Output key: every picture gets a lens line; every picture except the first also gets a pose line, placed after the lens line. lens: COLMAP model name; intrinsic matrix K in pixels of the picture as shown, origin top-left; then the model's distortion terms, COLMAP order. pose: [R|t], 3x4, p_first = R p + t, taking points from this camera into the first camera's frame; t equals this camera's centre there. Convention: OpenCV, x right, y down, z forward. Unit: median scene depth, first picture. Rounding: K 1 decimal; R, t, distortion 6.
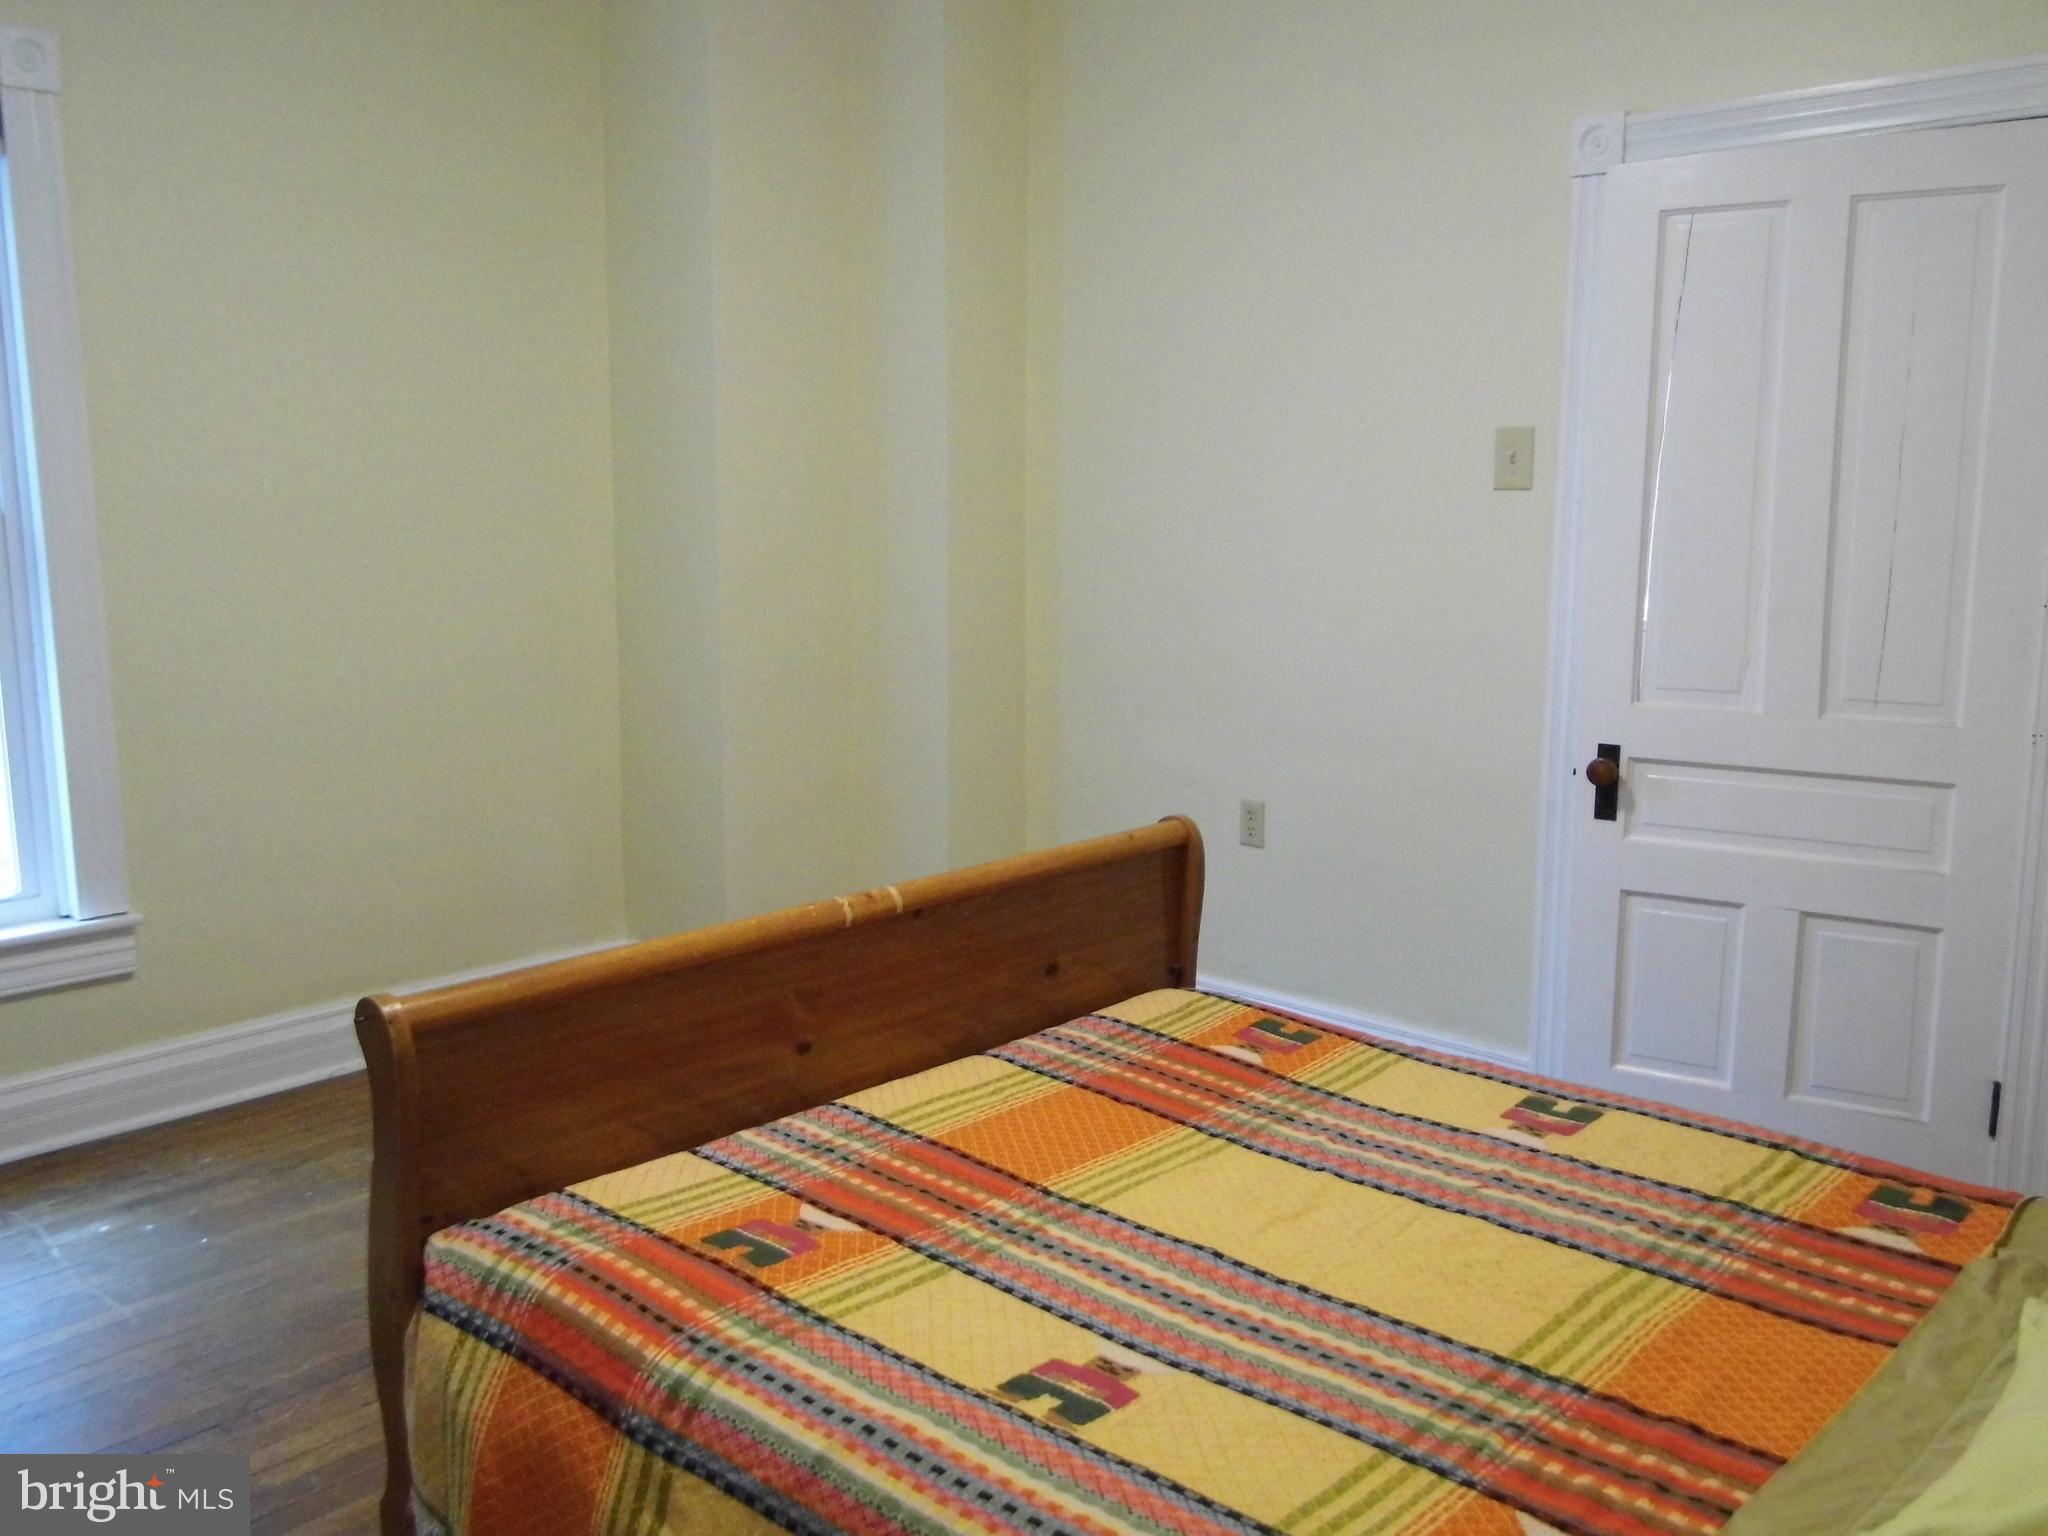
lens RADIAL K [[1796.2, 0, 1021.1], [0, 1796.2, 755.5], [0, 0, 1]] dist [0.013988, -0.027124]
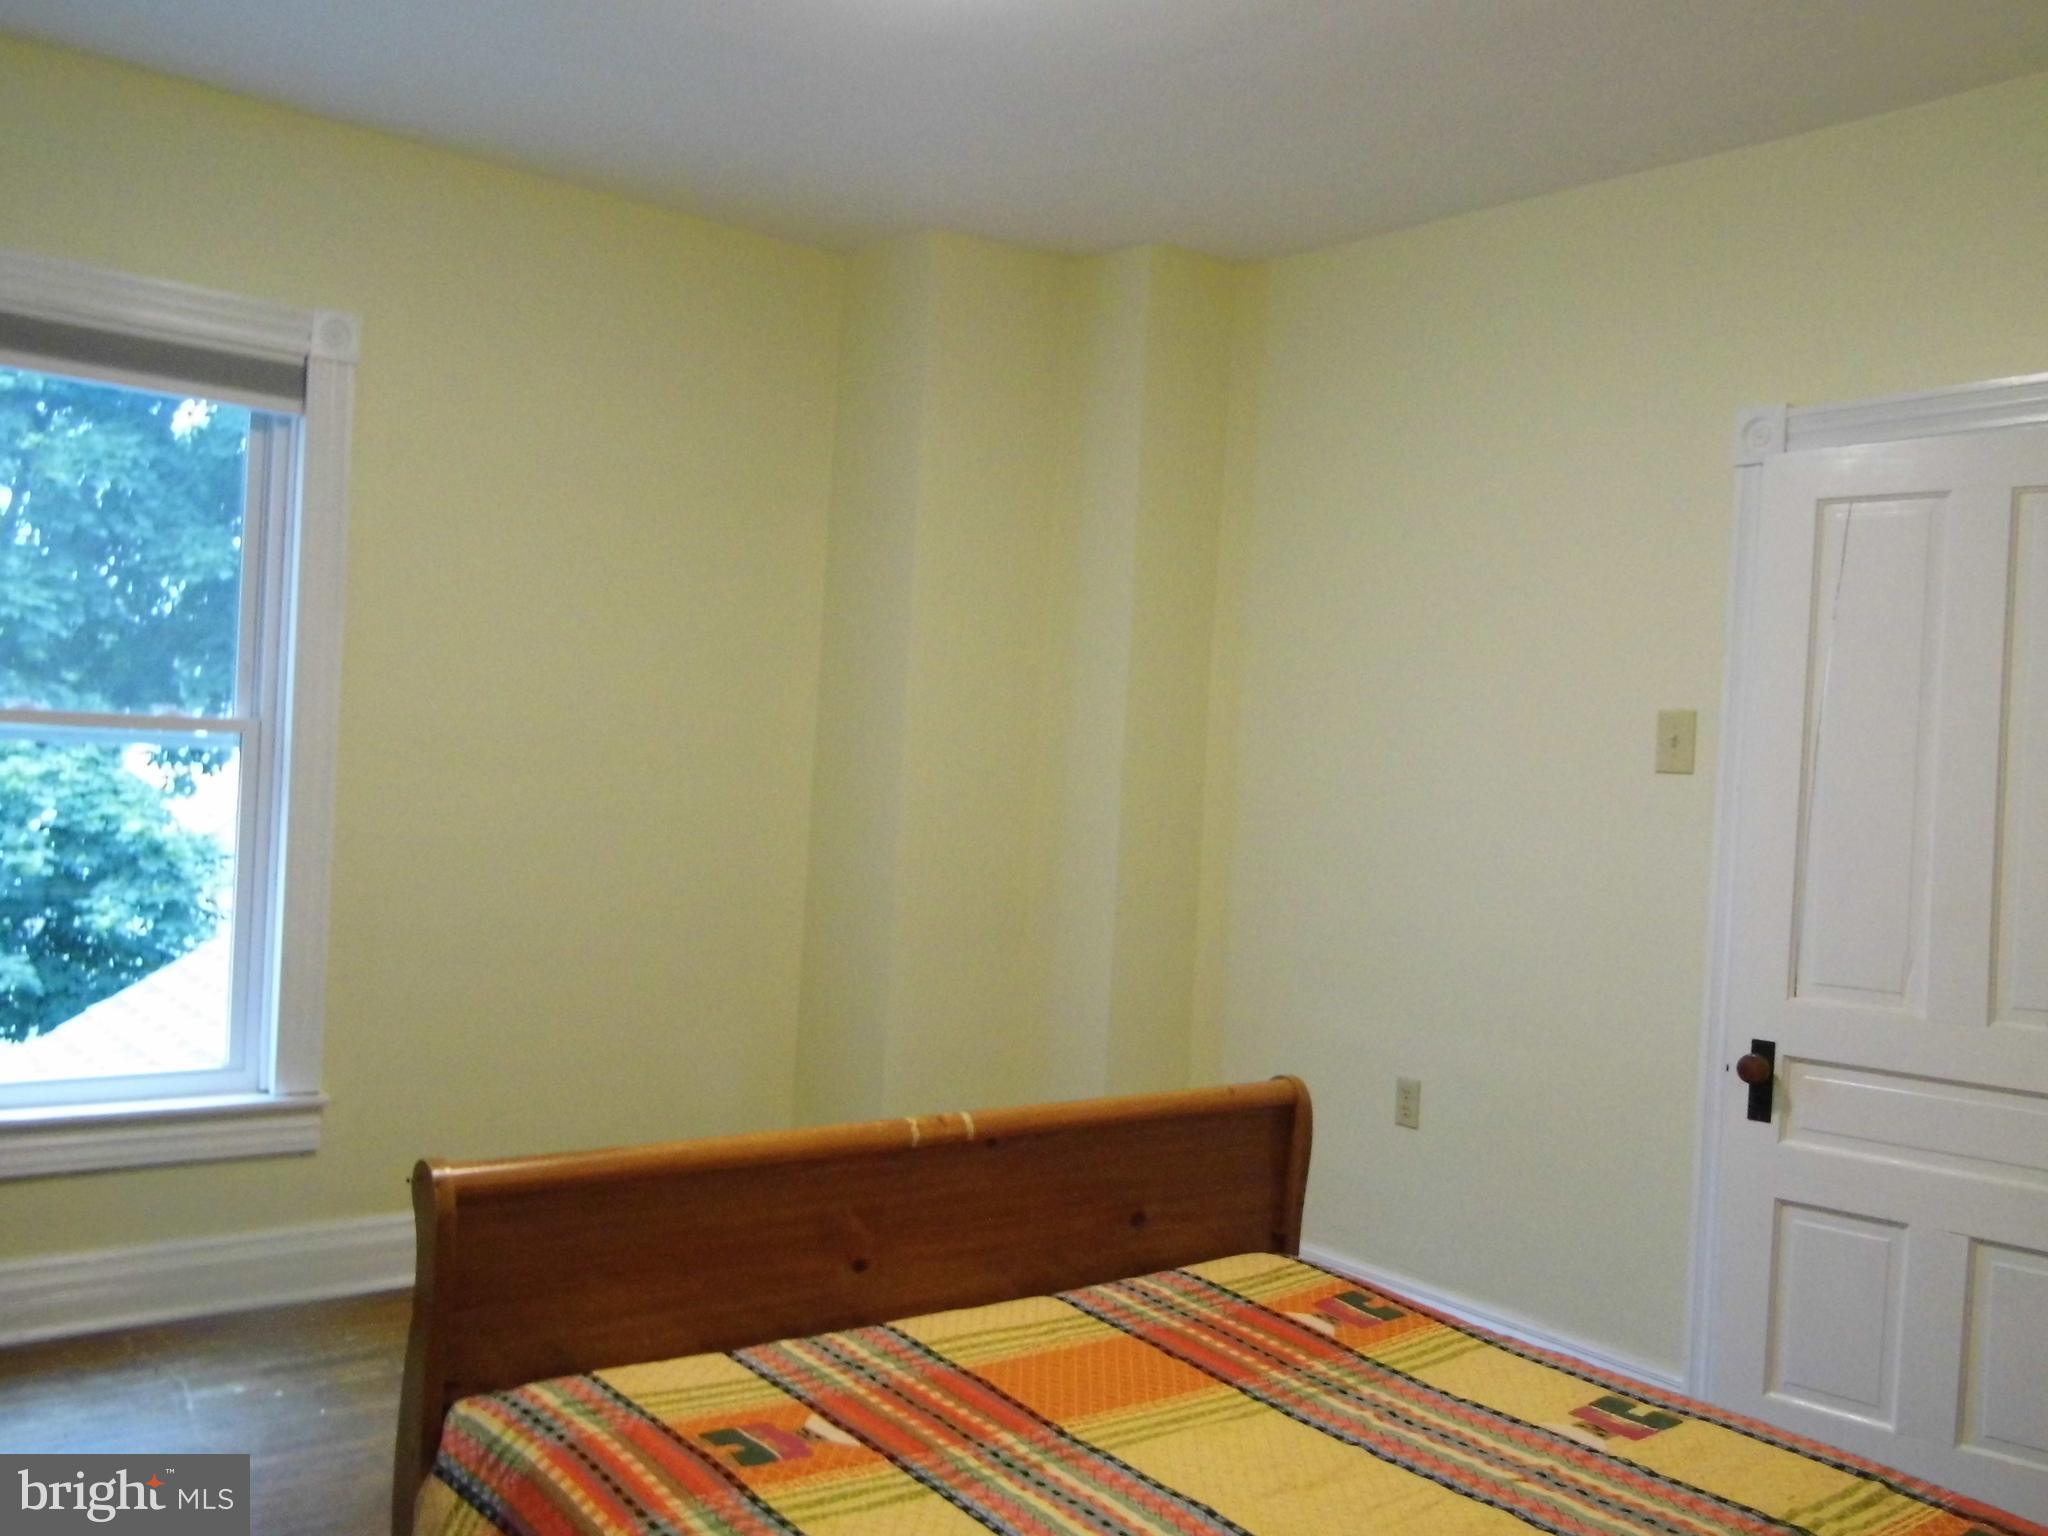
lens RADIAL K [[1796.2, 0, 1058.7], [0, 1796.2, 768.8], [0, 0, 1]] dist [0.013988, -0.027124]
pose [[0.984061, 0.051146, -0.170316, 0.142815], [-0.077502, 0.985354, -0.151889, 0.031830], [0.160053, 0.162668, 0.973613, -0.010361]]
